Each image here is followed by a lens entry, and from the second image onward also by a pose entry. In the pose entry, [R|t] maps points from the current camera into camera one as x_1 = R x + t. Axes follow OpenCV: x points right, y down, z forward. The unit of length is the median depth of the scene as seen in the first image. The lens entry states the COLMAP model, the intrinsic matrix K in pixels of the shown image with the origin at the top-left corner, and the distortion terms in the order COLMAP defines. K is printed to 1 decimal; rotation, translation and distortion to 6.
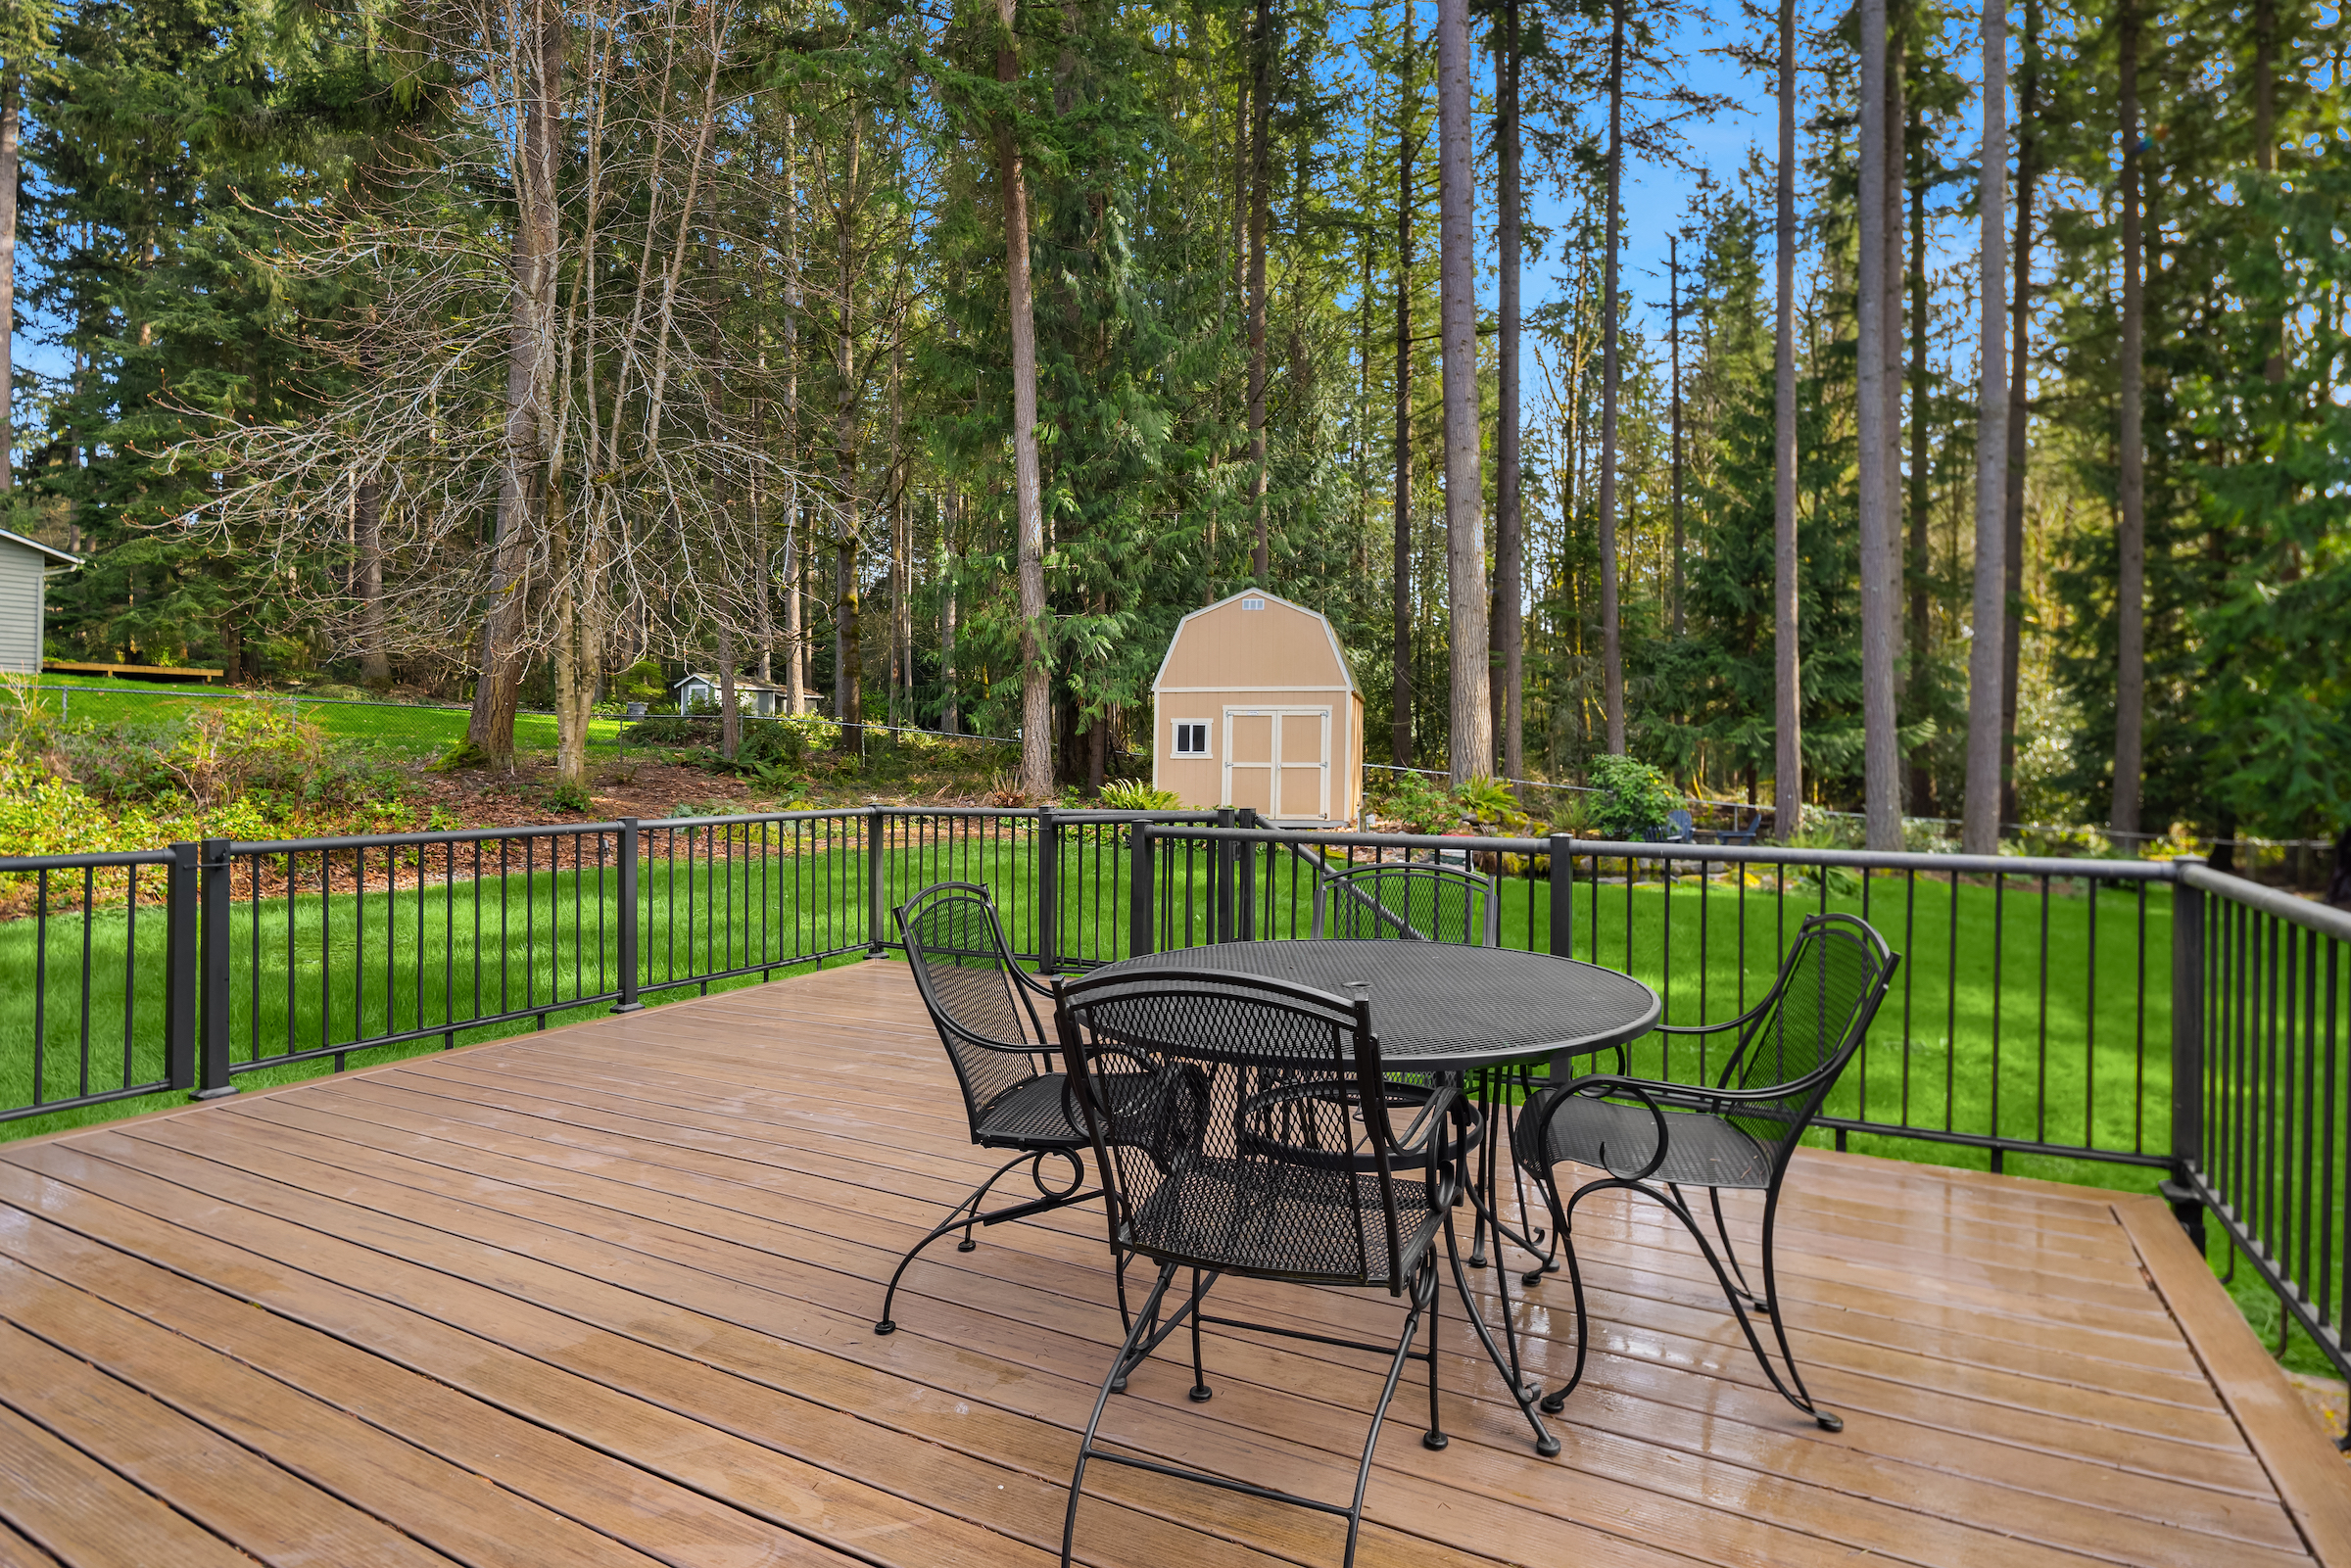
lens RADIAL K [[1206.4, 0, 1252.7], [0, 1206.4, 773.5], [0, 0, 1]] dist [-0.000494, -0.001042]
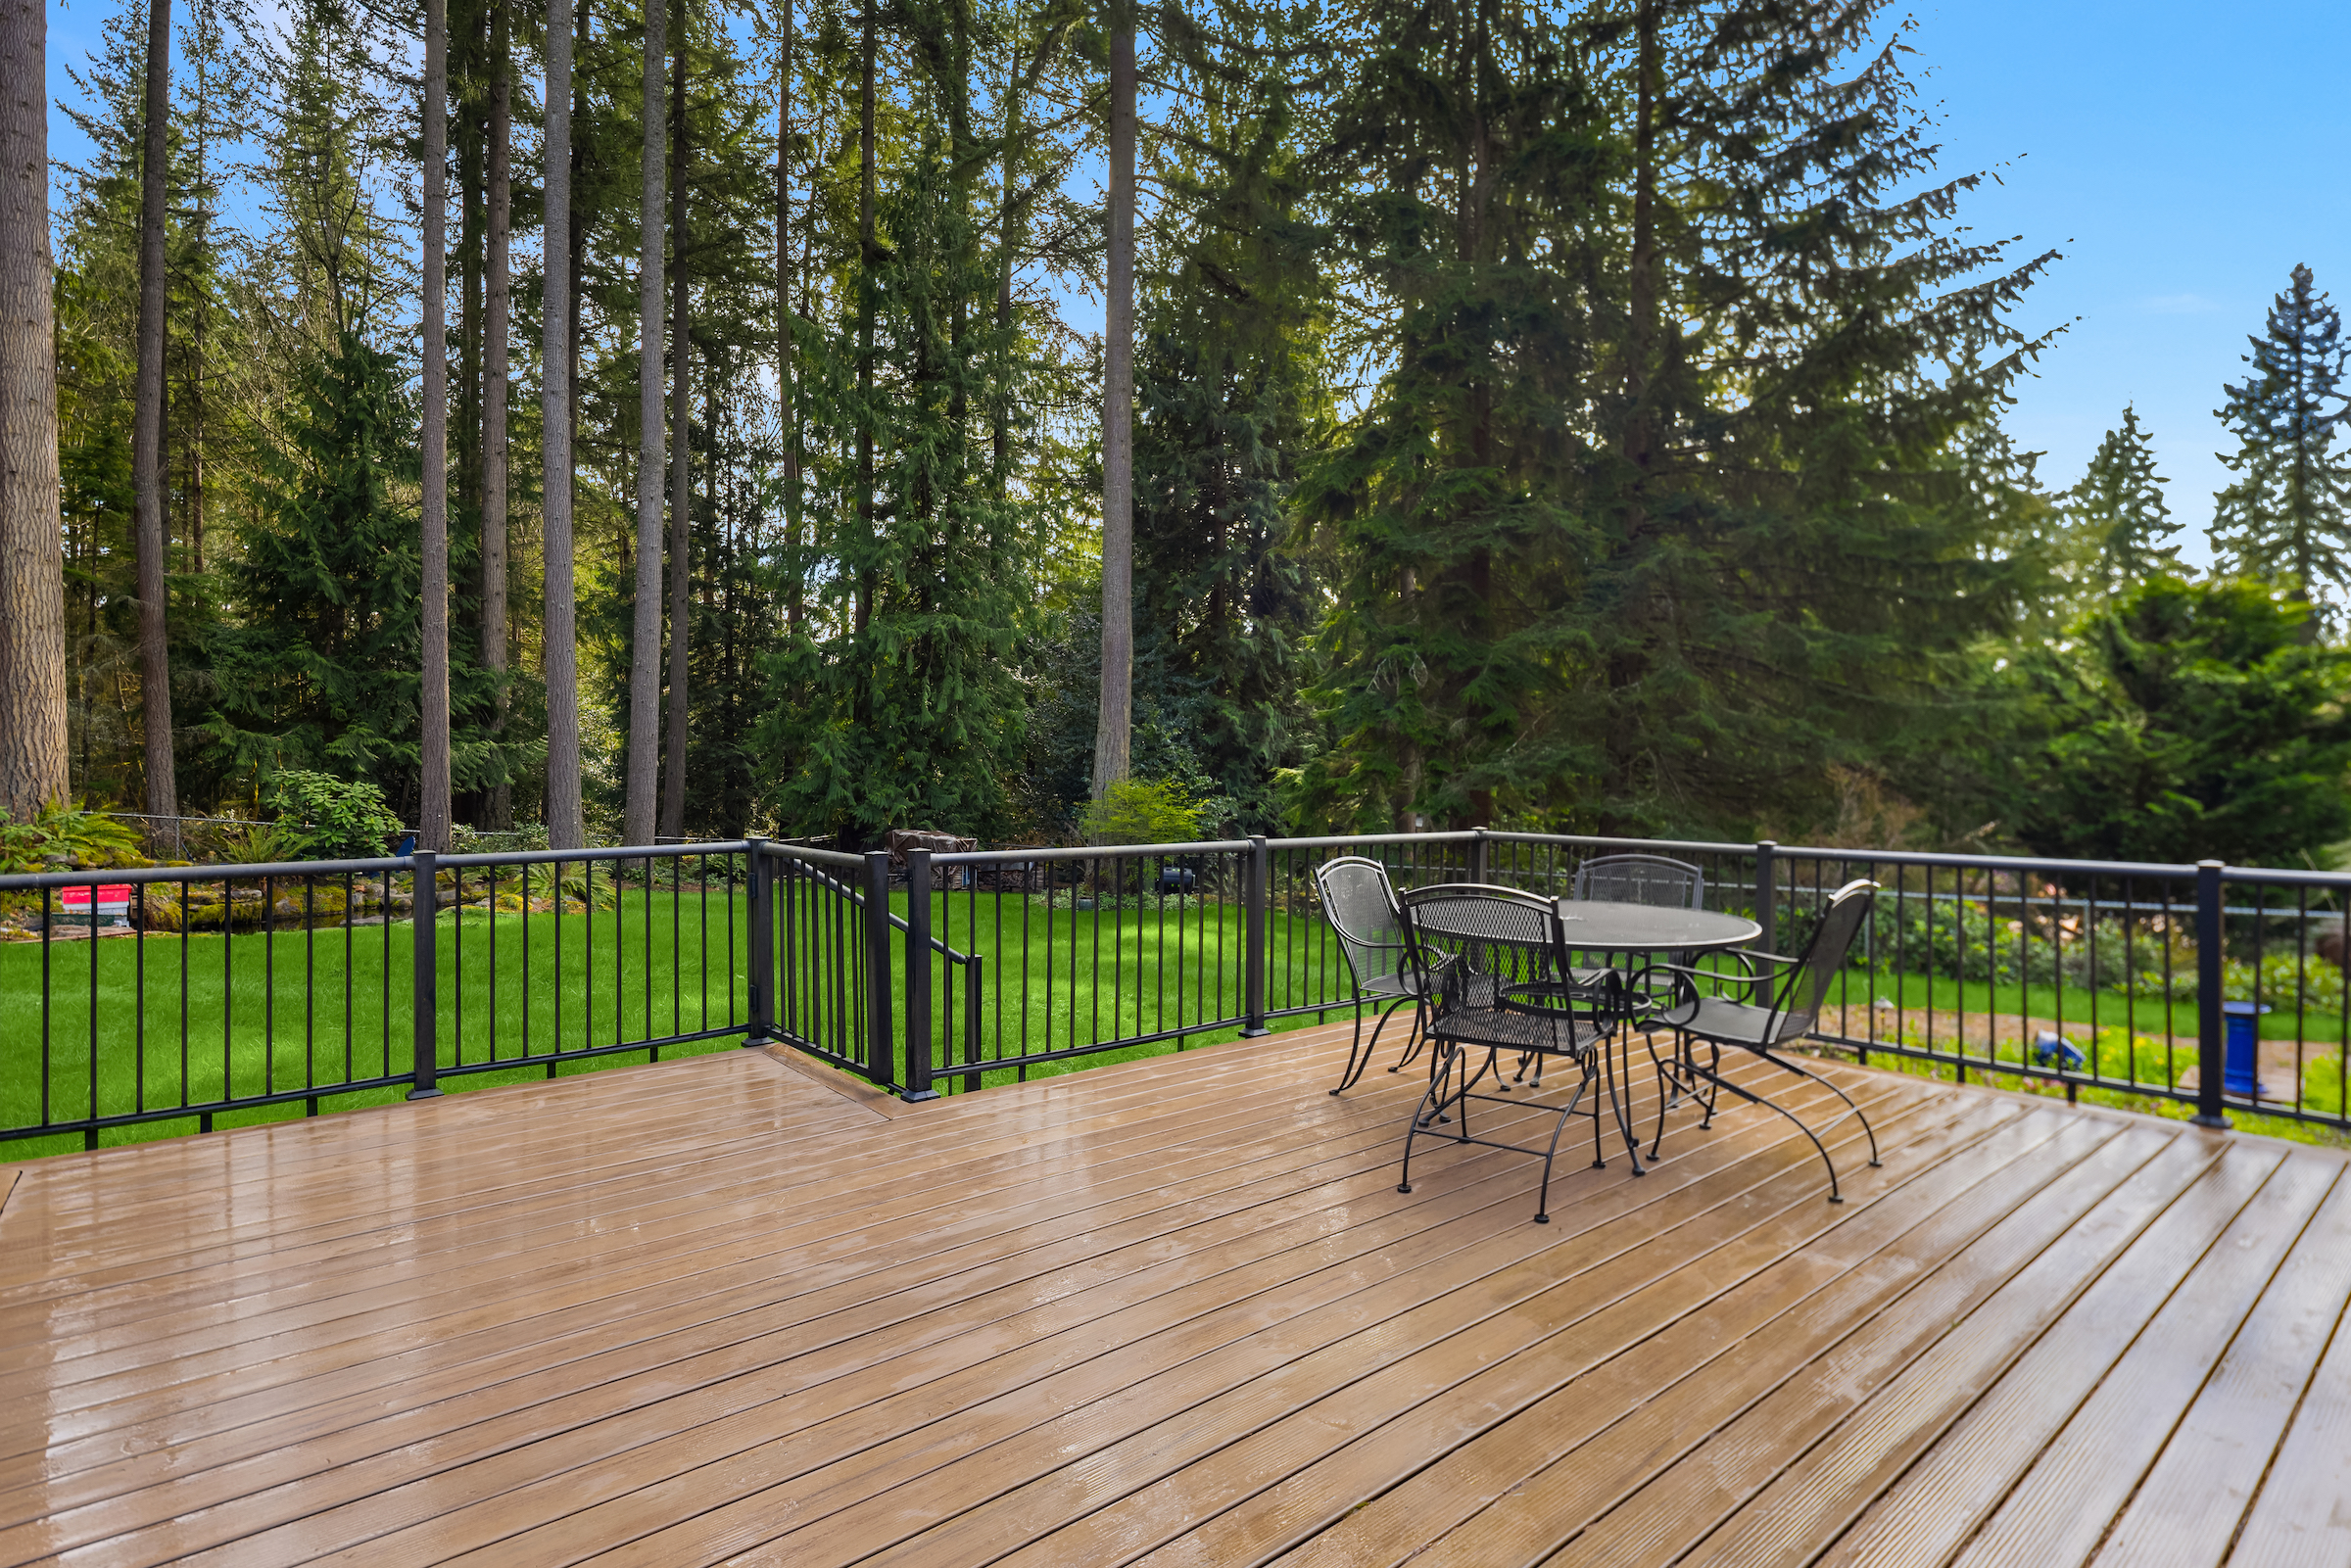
lens RADIAL K [[1206.4, 0, 1252.7], [0, 1206.4, 773.5], [0, 0, 1]] dist [-0.000494, -0.001042]
pose [[0.366590, -0.005191, 0.930368, -0.990941], [0.015749, 0.999876, -0.000626, -0.014079], [-0.930249, 0.014881, 0.366626, 0.494077]]
